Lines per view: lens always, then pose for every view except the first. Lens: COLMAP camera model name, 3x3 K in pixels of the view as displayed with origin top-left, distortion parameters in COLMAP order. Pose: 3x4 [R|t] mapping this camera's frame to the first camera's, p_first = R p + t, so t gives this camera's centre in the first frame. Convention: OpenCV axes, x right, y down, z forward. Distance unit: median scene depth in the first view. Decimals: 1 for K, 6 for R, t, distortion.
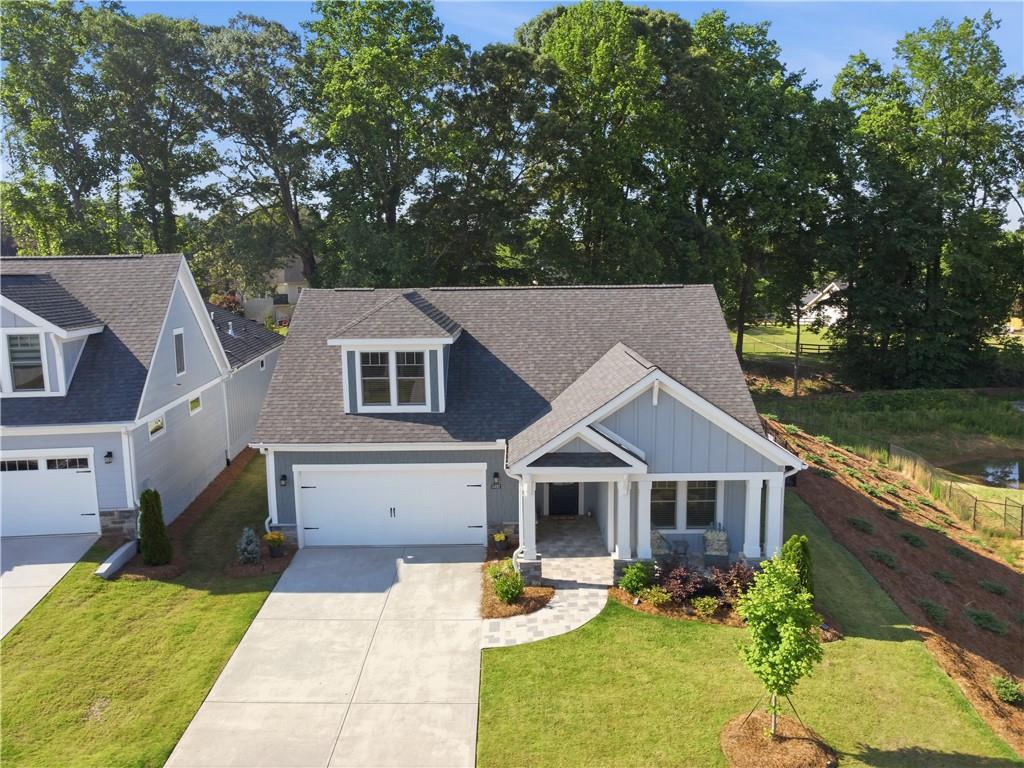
lens RADIAL K [[778.0, 0, 513.7], [0, 778.0, 385.5], [0, 0, 1]] dist [-0.001059, -0.002974]
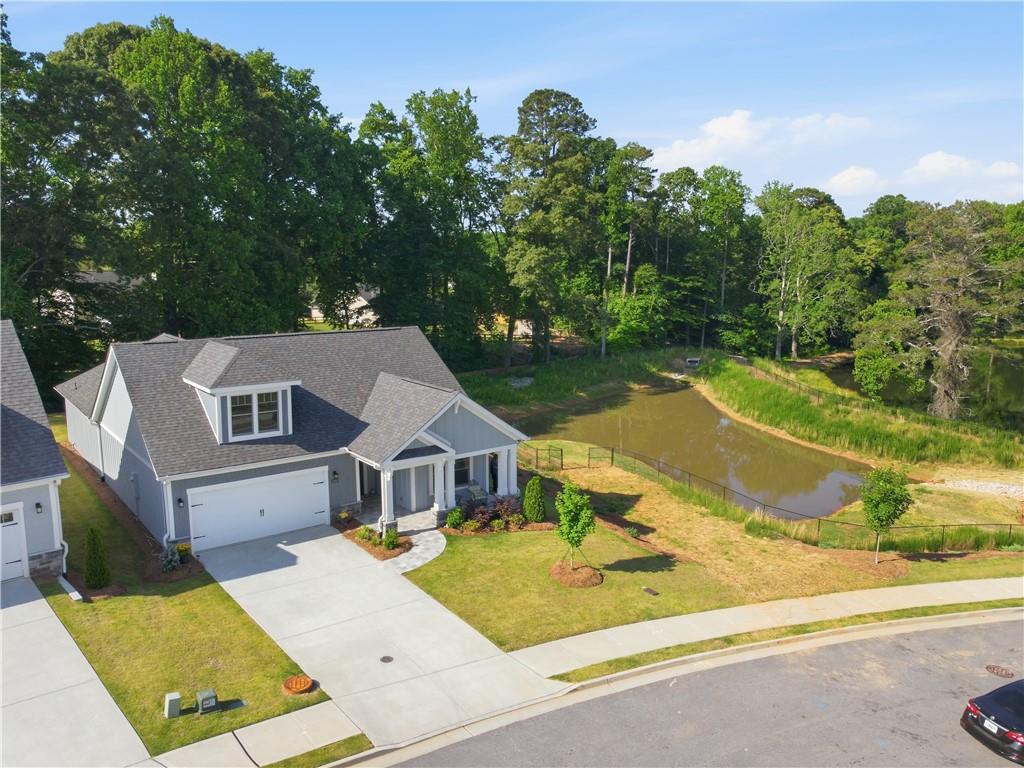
lens RADIAL K [[778.0, 0, 508.8], [0, 778.0, 383.9], [0, 0, 1]] dist [-0.001059, -0.002974]
pose [[0.793467, -0.084557, 0.602710, -0.617860], [0.076492, 0.996304, 0.039075, -0.079555], [-0.603787, 0.015097, 0.797003, -0.334020]]
